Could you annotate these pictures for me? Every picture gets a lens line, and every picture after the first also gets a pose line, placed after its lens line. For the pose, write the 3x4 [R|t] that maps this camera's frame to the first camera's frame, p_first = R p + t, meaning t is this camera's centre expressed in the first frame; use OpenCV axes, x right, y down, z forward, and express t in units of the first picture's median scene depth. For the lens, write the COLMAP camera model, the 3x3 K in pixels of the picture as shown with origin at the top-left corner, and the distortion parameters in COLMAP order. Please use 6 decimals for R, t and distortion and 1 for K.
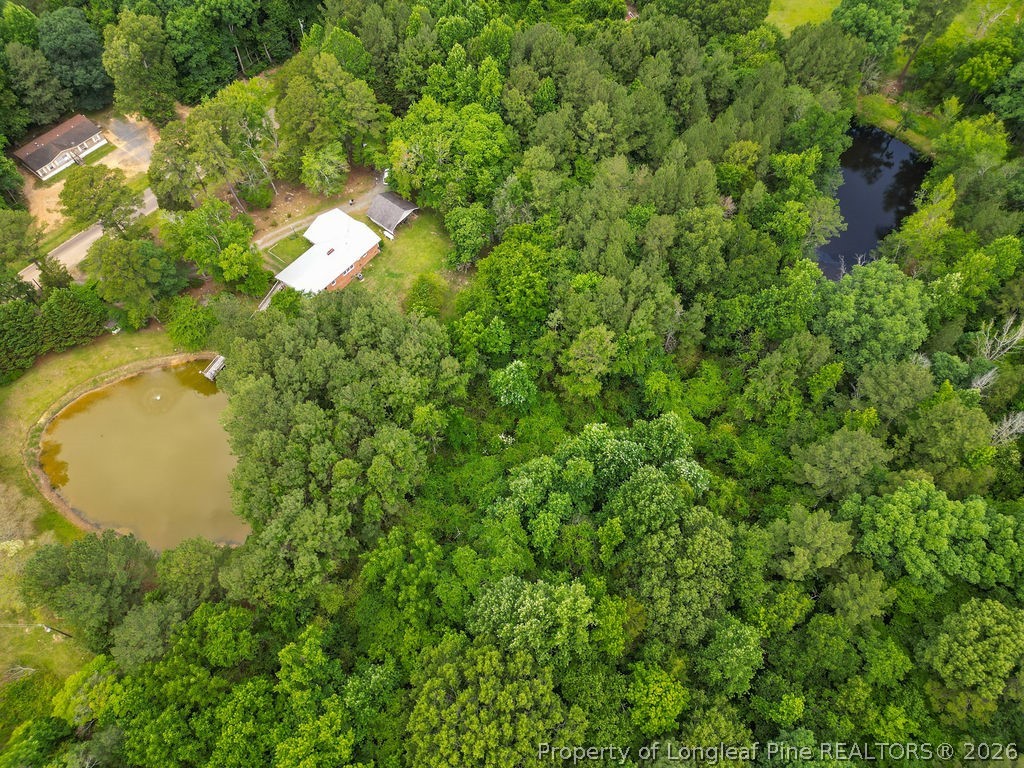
lens RADIAL K [[699.0, 0, 508.8], [0, 699.0, 389.1], [0, 0, 1]] dist [0.052833, -0.045709]
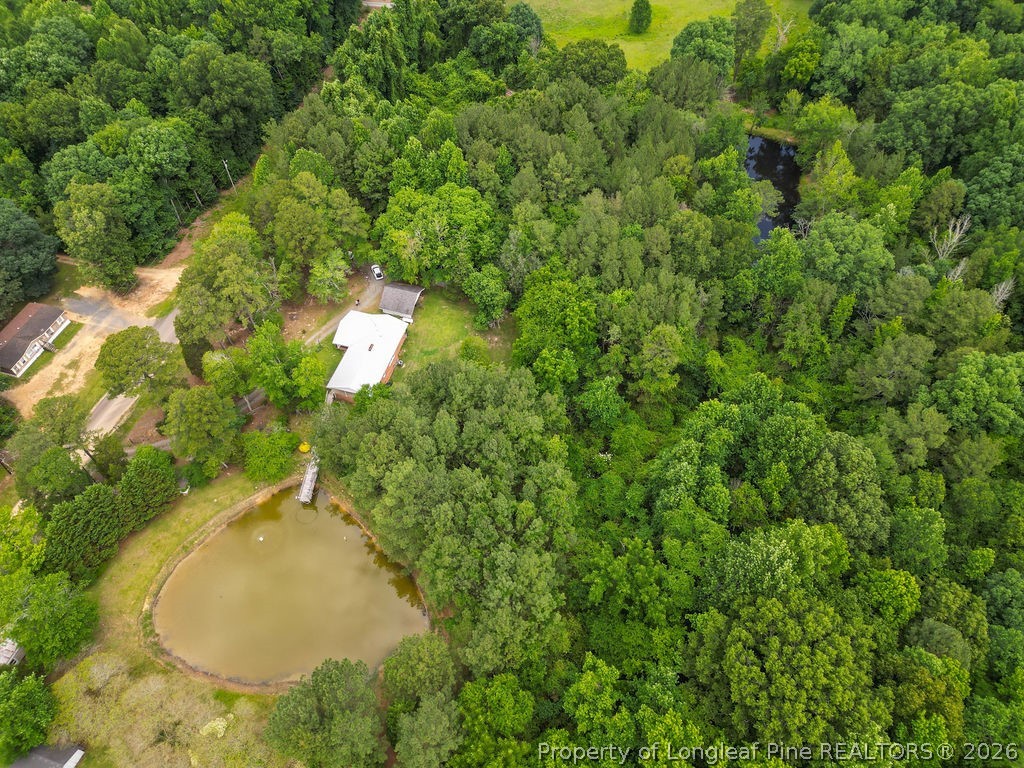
lens RADIAL K [[699.0, 0, 508.8], [0, 699.0, 389.1], [0, 0, 1]] dist [0.052833, -0.045709]
pose [[0.920921, -0.310589, 0.235454, -0.324486], [0.338646, 0.936703, -0.088920, 0.019025], [-0.192933, 0.161624, 0.967809, -0.010718]]
